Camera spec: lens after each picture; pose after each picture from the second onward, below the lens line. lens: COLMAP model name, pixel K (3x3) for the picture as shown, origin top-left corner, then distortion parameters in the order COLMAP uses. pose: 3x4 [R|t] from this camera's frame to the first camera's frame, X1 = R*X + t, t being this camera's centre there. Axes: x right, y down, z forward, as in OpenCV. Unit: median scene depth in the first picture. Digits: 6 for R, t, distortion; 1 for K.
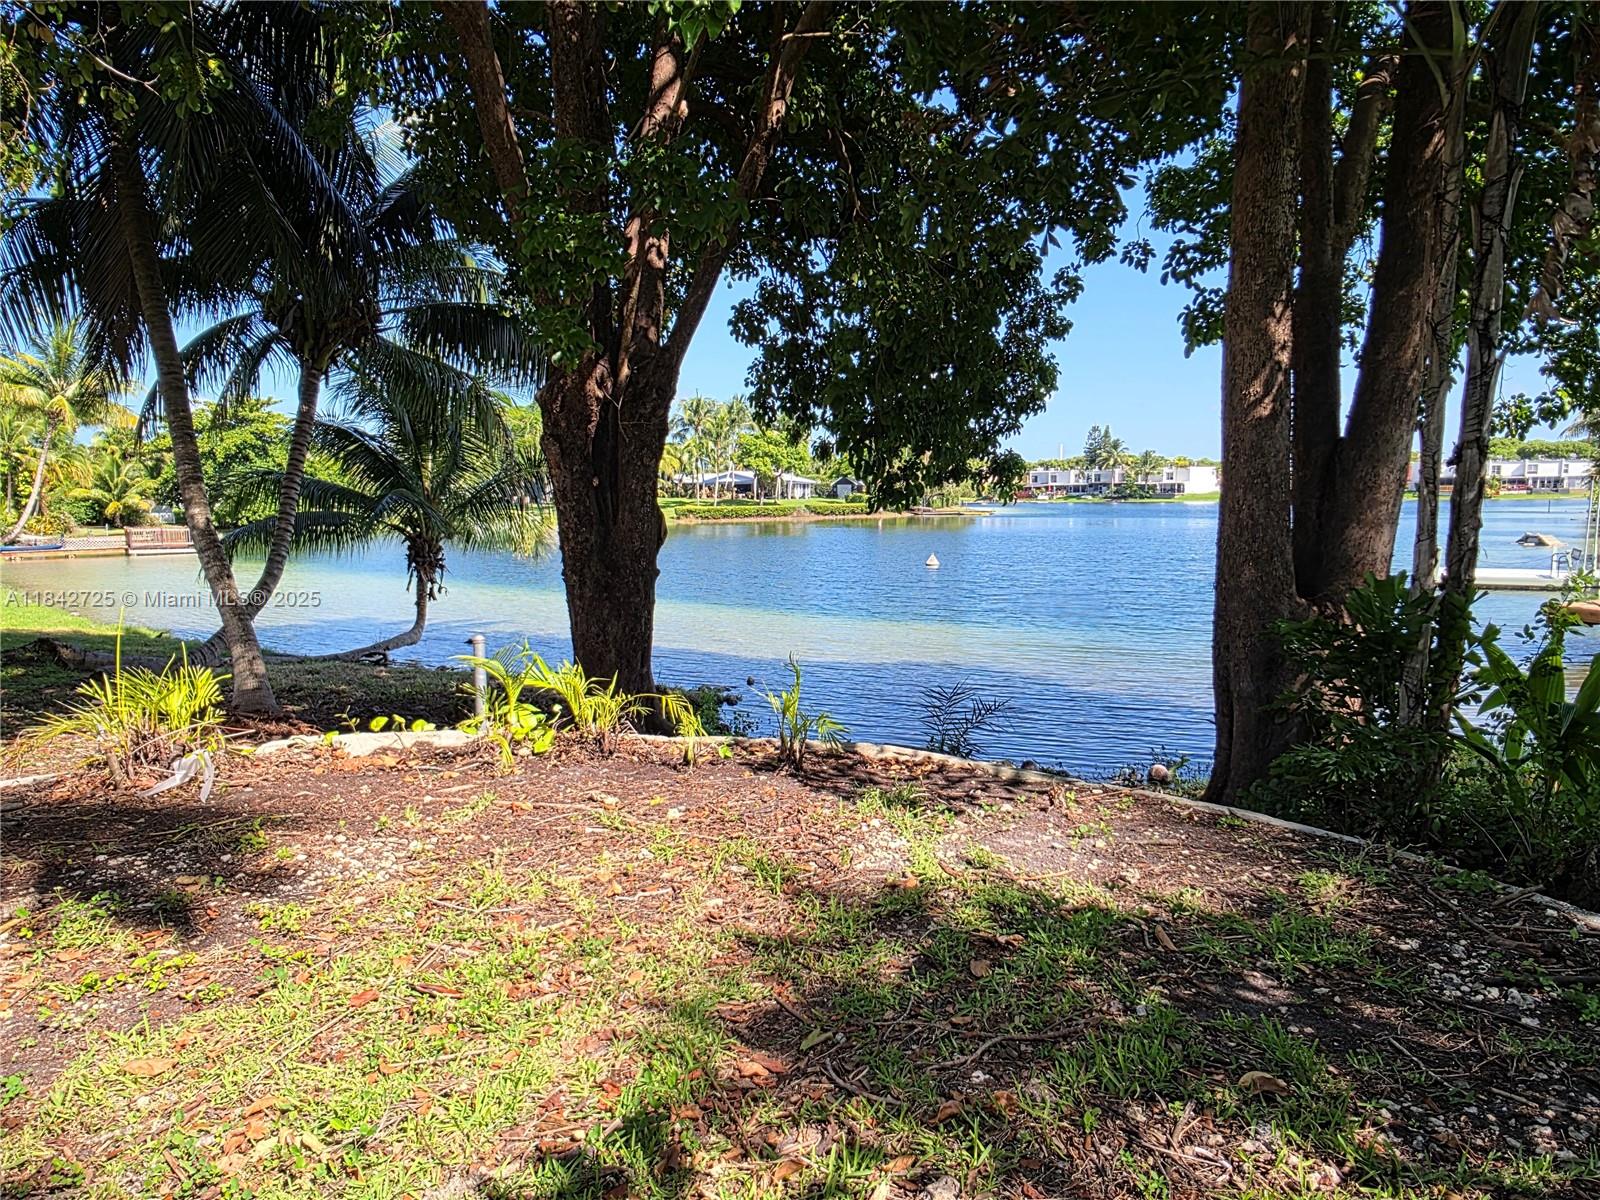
lens RADIAL K [[1081.5, 0, 805.1], [0, 1081.5, 611.4], [0, 0, 1]] dist [-0.000503, -0.004968]
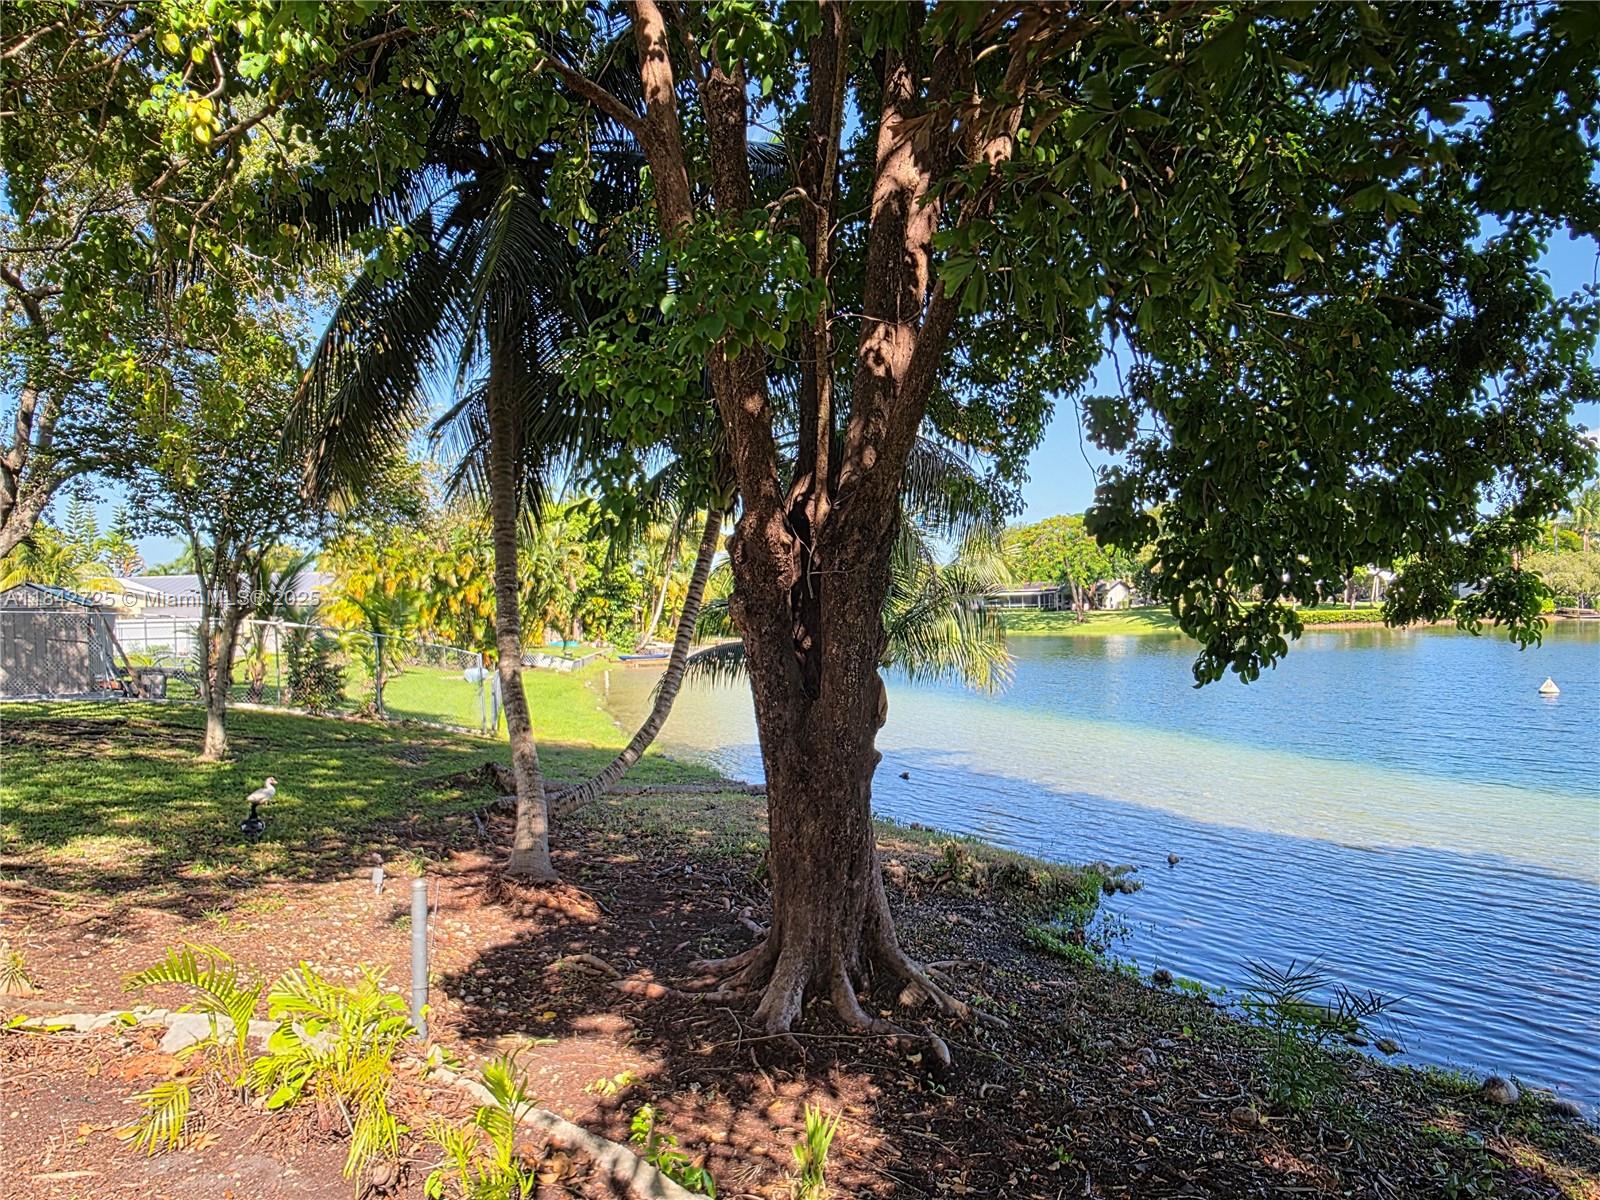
lens RADIAL K [[1081.5, 0, 805.1], [0, 1081.5, 611.4], [0, 0, 1]] dist [-0.000503, -0.004968]
pose [[0.867037, -0.010663, -0.498129, 0.144840], [-0.037125, 0.995609, -0.085931, -0.050482], [0.496858, 0.092998, 0.862834, 0.204258]]
